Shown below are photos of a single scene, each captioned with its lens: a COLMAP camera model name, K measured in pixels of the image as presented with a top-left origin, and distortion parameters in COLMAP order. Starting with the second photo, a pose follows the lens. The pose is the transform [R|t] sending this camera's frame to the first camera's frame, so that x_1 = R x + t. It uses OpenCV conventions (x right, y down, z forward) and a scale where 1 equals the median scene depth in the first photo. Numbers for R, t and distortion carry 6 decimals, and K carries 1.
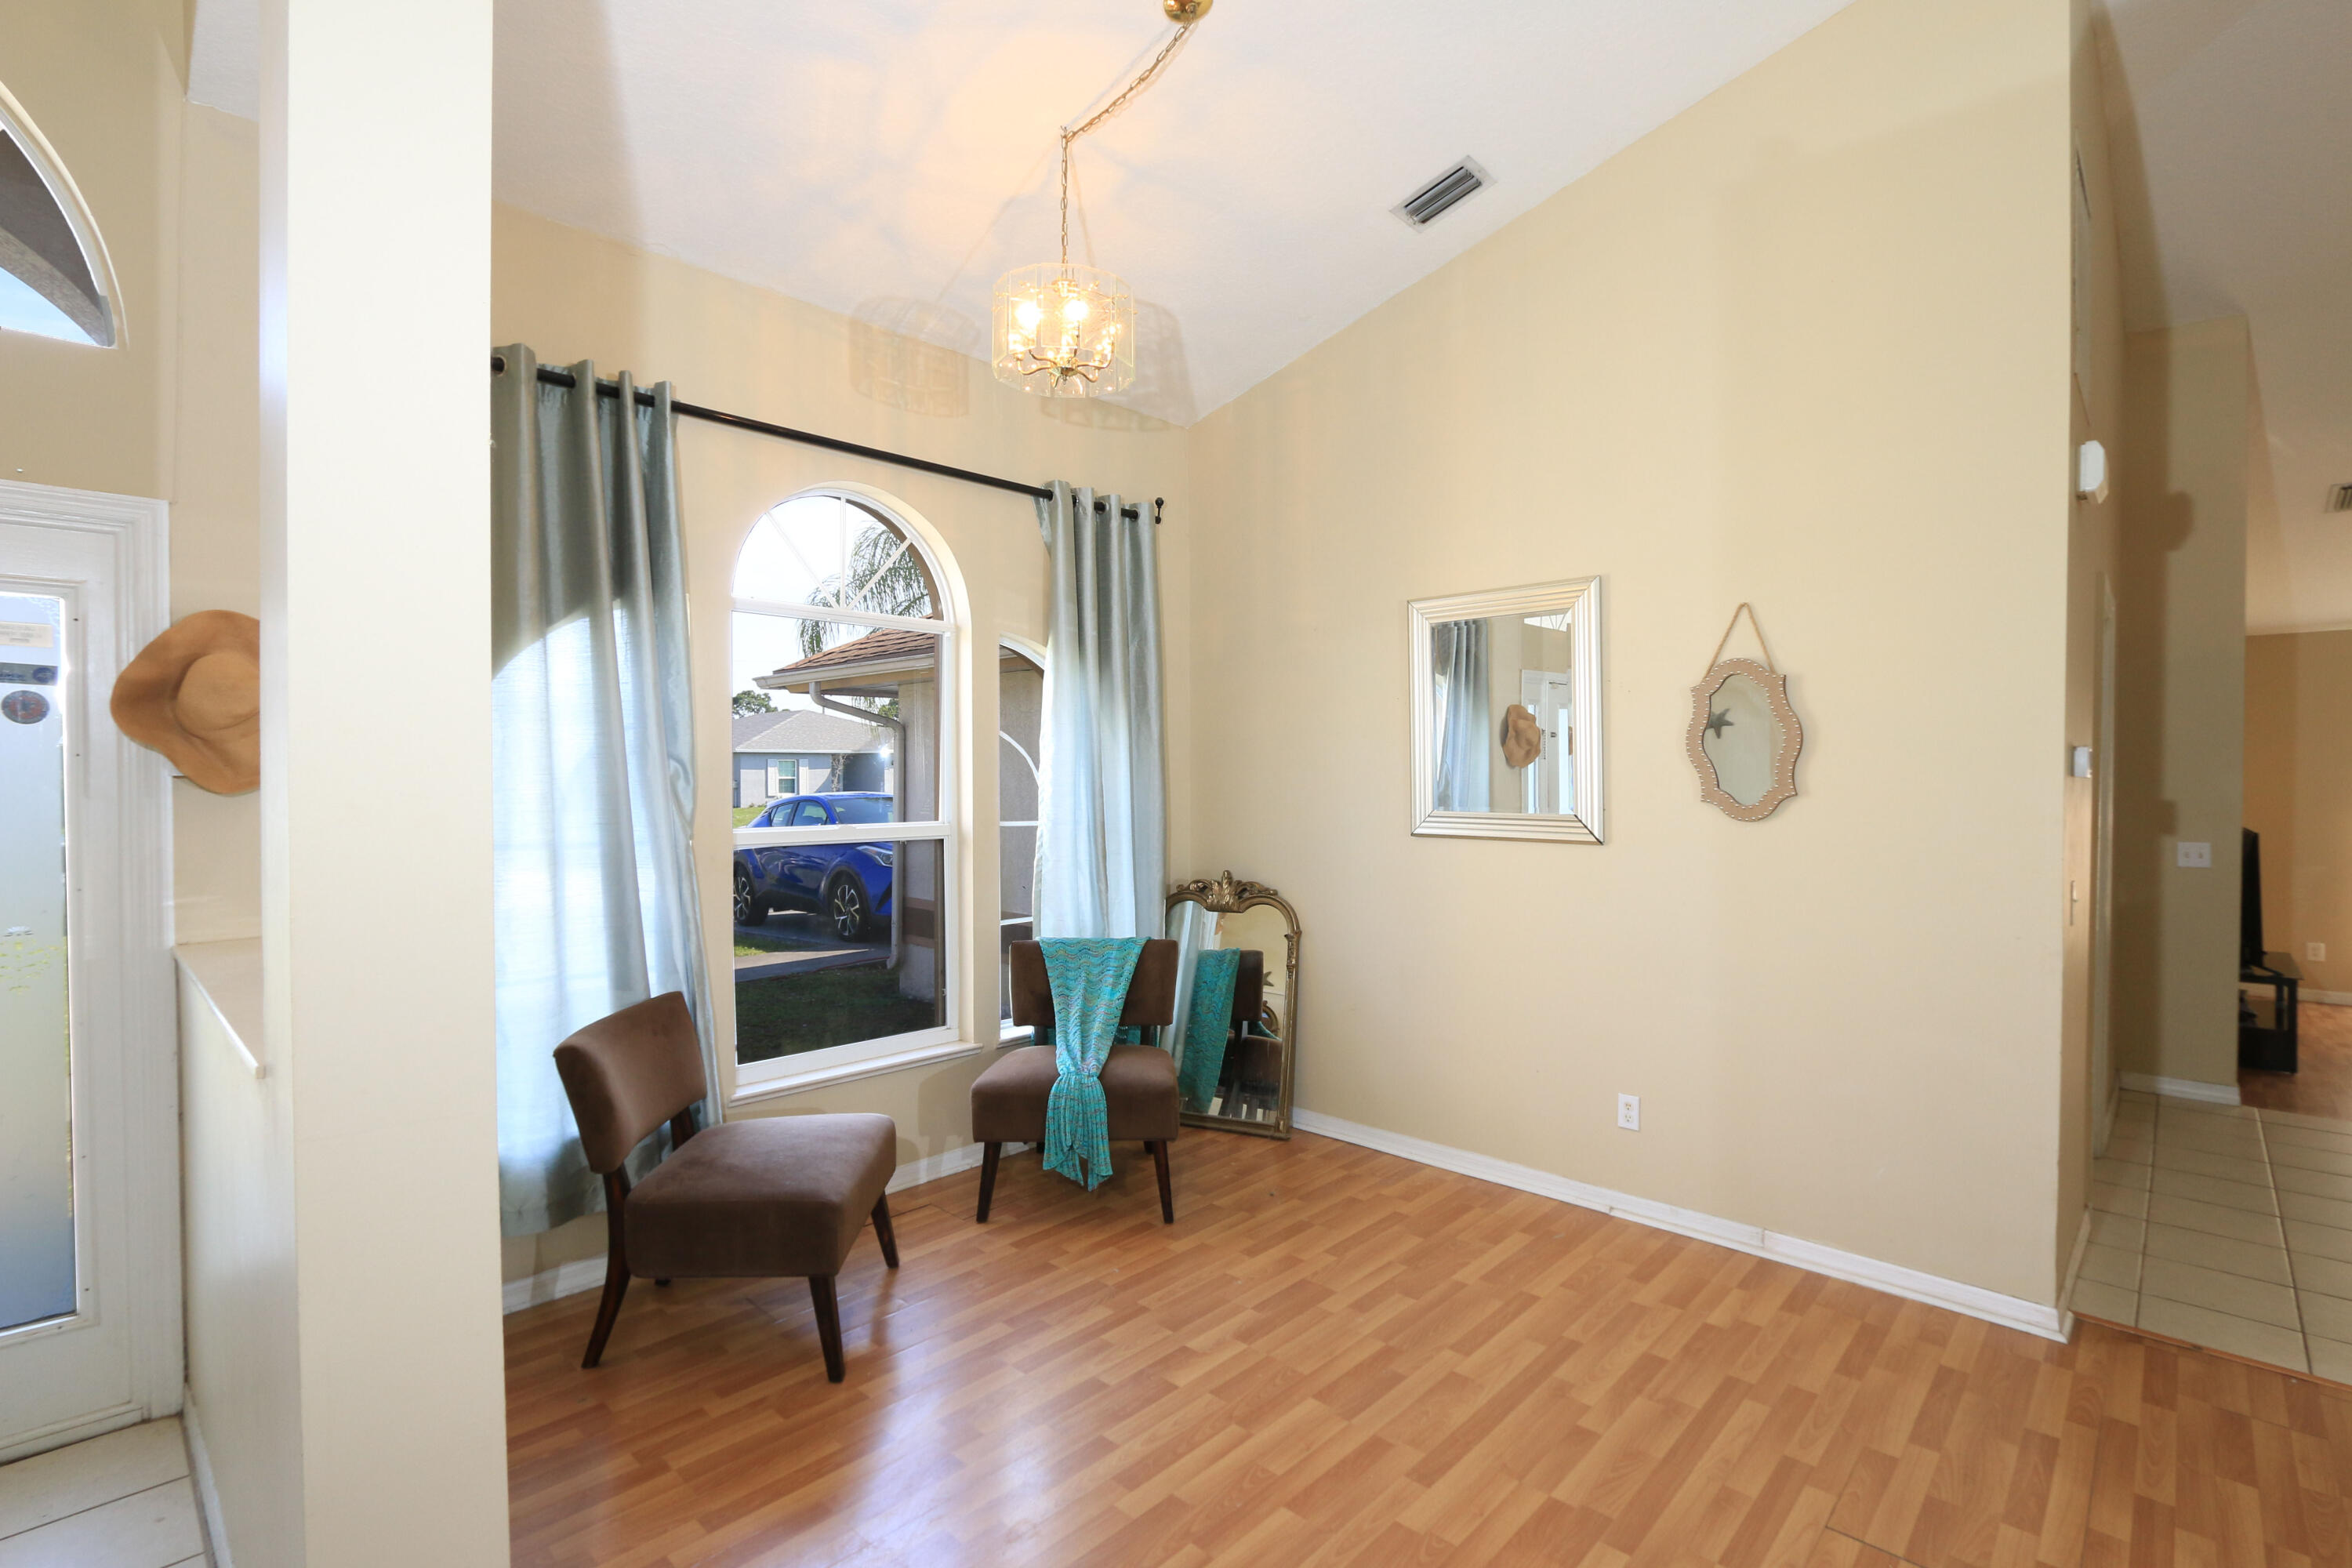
lens RADIAL K [[1078.3, 0, 1190.5], [0, 1078.3, 786.2], [0, 0, 1]] dist [-0.024041, 0.006108]
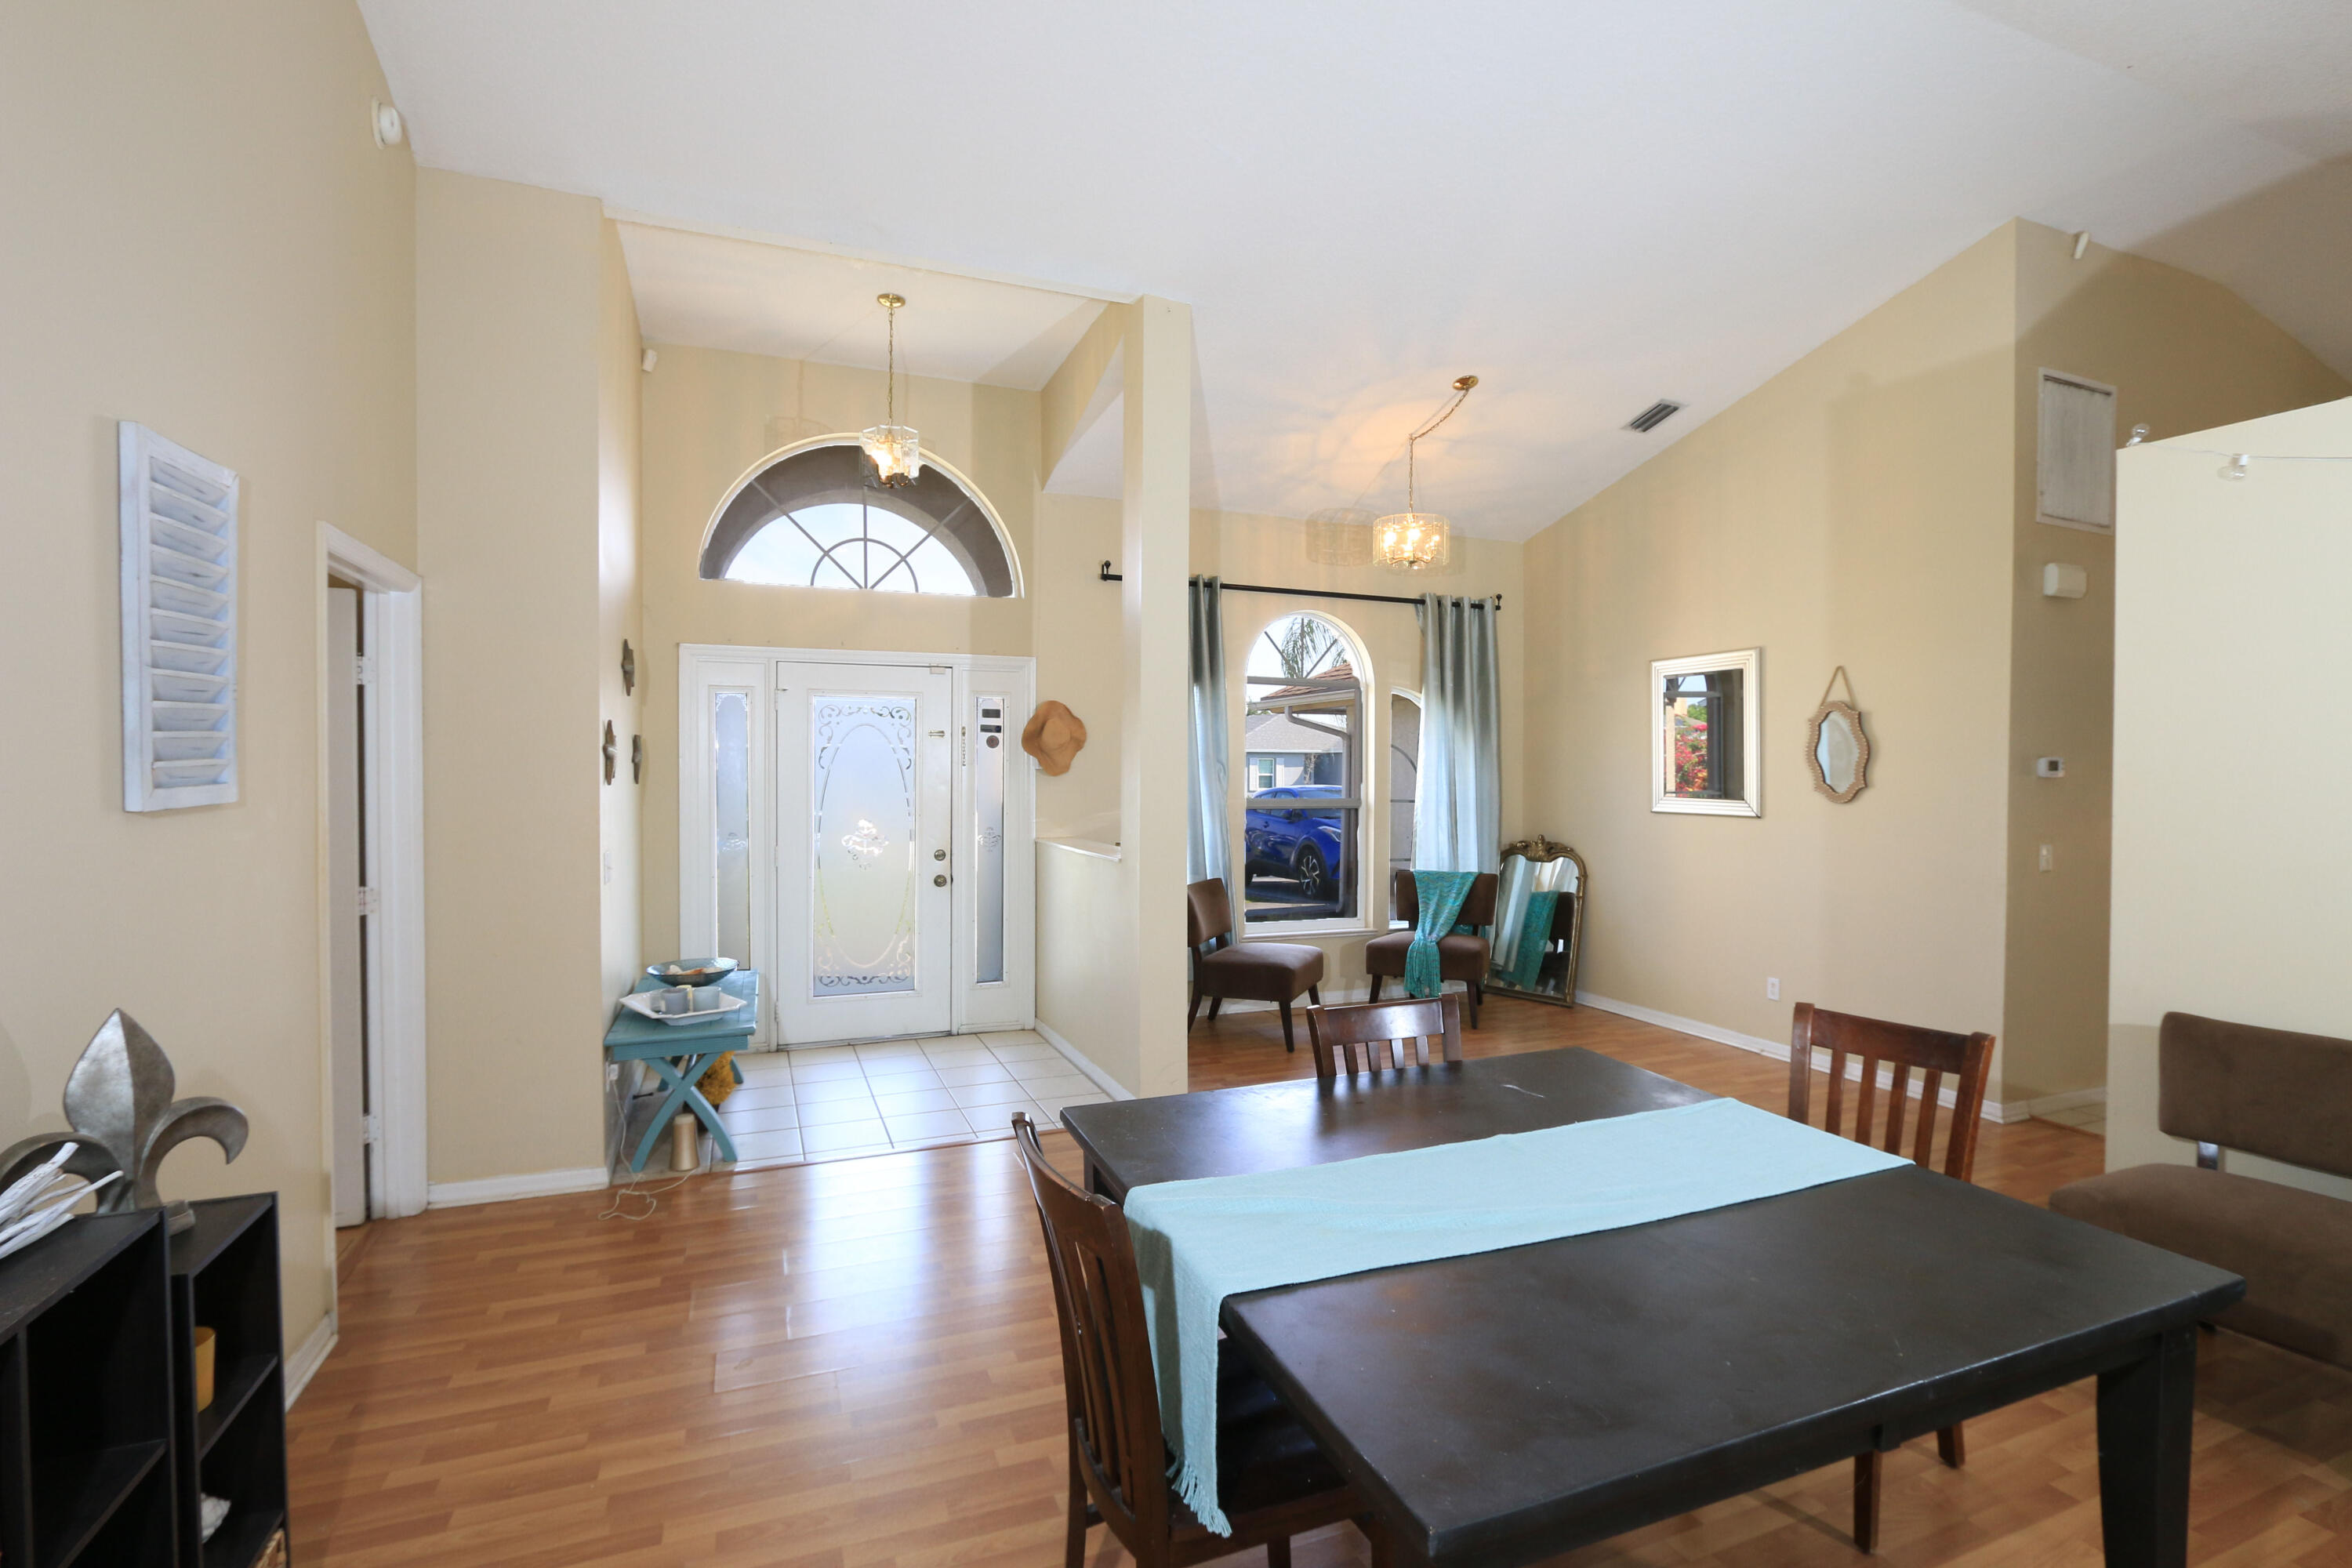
lens RADIAL K [[1078.3, 0, 1190.5], [0, 1078.3, 786.2], [0, 0, 1]] dist [-0.024041, 0.006108]
pose [[0.909758, 0.012187, -0.414960, 0.237413], [-0.011639, 0.999925, 0.003849, 0.010161], [0.414976, 0.001328, 0.909832, -0.662618]]
